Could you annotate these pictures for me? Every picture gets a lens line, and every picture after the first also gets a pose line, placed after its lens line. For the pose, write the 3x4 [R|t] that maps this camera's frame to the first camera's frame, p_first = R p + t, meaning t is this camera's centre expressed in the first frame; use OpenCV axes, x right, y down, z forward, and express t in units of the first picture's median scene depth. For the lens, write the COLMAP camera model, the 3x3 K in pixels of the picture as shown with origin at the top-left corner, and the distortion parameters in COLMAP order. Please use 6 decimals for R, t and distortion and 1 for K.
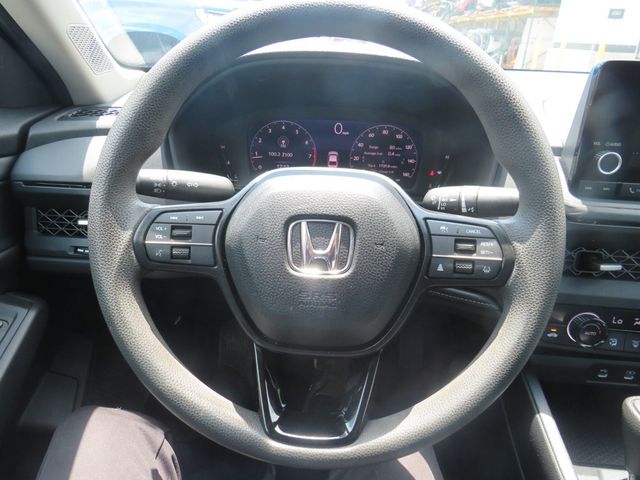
lens RADIAL K [[454.7, 0, 320.0], [0, 454.7, 240.0], [0, 0, 1]] dist [-0.045097, 0.042920]
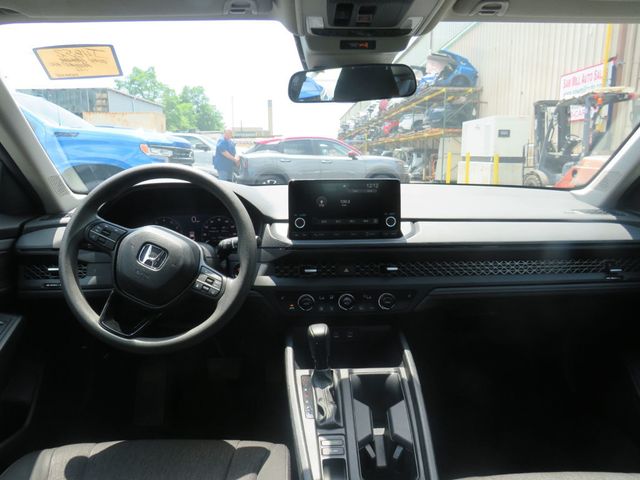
lens RADIAL K [[454.7, 0, 320.0], [0, 454.7, 240.0], [0, 0, 1]] dist [-0.045097, 0.042920]
pose [[0.992492, -0.057606, 0.107896, 0.022071], [0.082023, 0.967856, -0.237754, 0.020484], [-0.090732, 0.244819, 0.965314, -0.052498]]
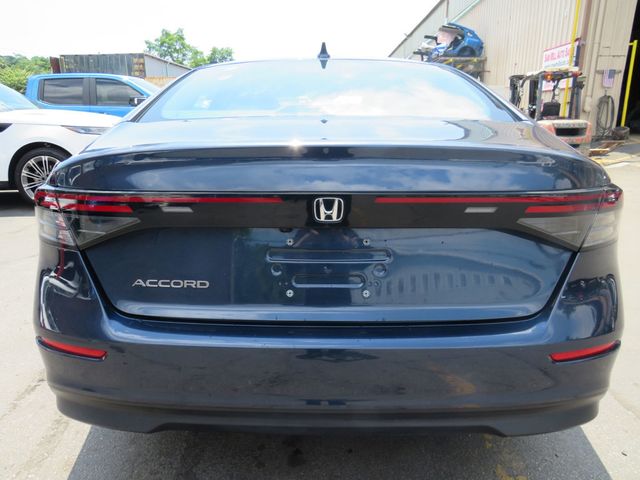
lens RADIAL K [[454.7, 0, 320.0], [0, 454.7, 240.0], [0, 0, 1]] dist [-0.045097, 0.042920]
pose [[0.997614, -0.048196, 0.049441, 0.018502], [0.055734, 0.984779, -0.164630, 0.140915], [-0.040754, 0.166993, 0.985116, -0.322229]]
